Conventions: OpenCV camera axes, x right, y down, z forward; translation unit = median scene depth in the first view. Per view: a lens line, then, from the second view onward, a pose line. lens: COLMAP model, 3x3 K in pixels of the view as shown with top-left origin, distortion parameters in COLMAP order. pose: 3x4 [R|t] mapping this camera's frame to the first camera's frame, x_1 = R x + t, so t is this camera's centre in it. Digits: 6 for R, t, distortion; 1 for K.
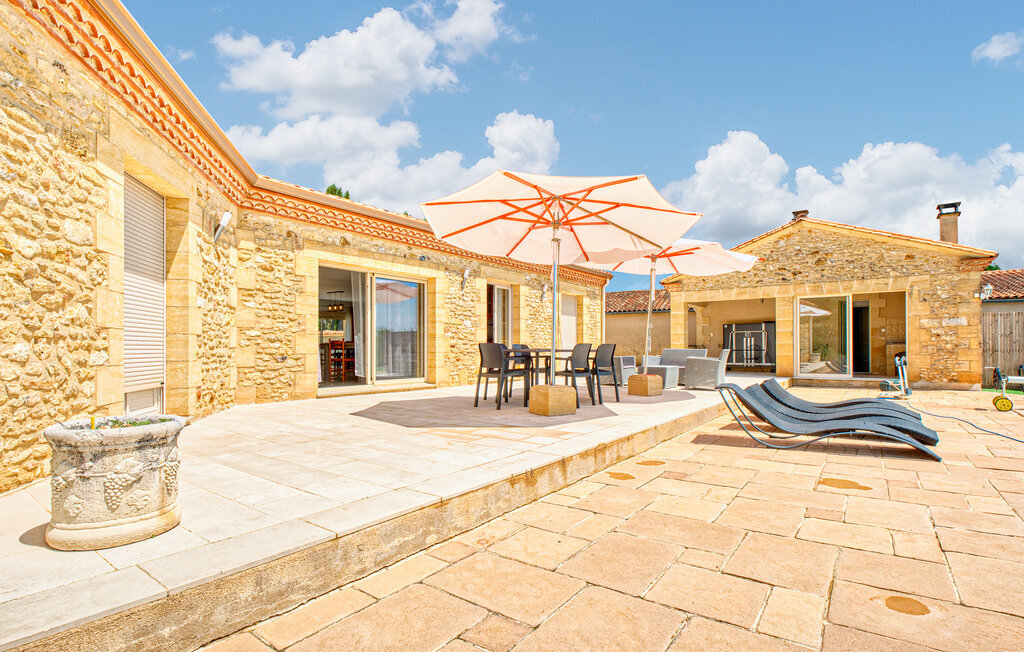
lens RADIAL K [[485.3, 0, 495.4], [0, 485.3, 341.6], [0, 0, 1]] dist [-0.006254, -0.003506]
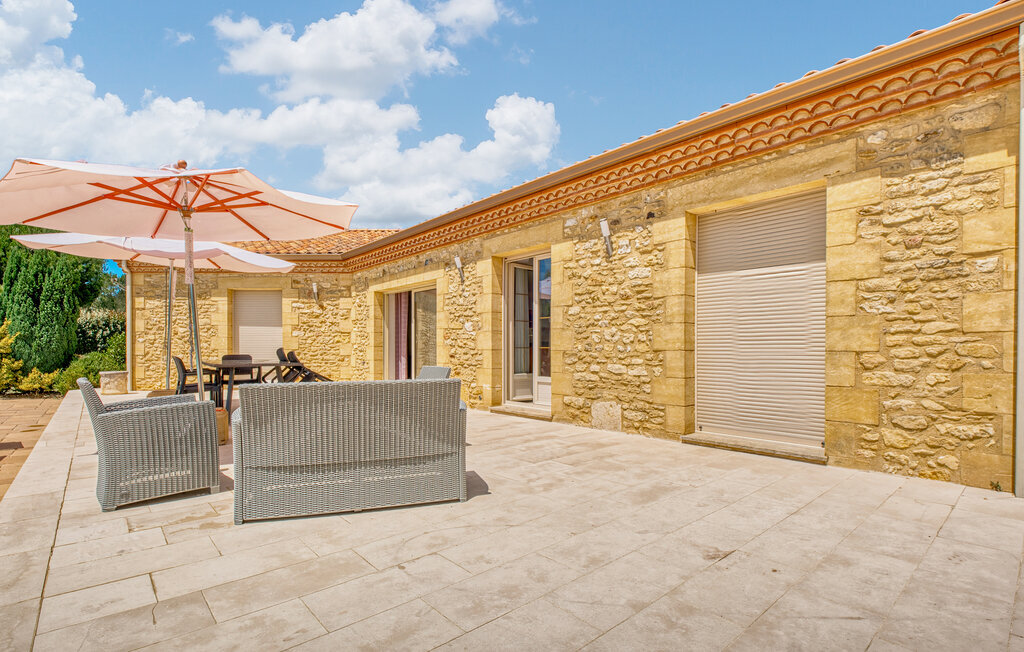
lens RADIAL K [[485.3, 0, 481.5], [0, 485.3, 335.0], [0, 0, 1]] dist [-0.006254, -0.003506]
pose [[-0.222545, -0.027766, -0.974527, 0.957935], [0.013116, 0.999419, -0.031470, 0.000269], [0.974834, -0.019786, -0.222052, 1.695864]]
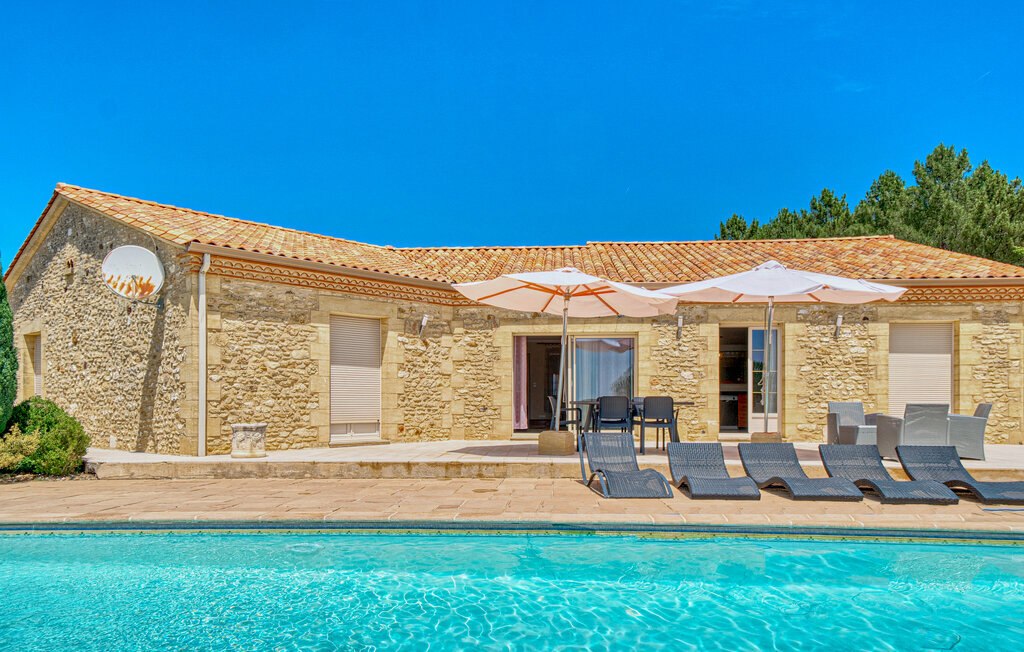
lens RADIAL K [[783.6, 0, 515.7], [0, 783.6, 358.4], [0, 0, 1]] dist [0.092722, 0.009664]
pose [[0.545465, -0.049490, -0.836671, 1.460645], [0.011354, 0.998600, -0.051666, 0.007160], [0.838057, 0.018683, 0.545263, -0.131649]]
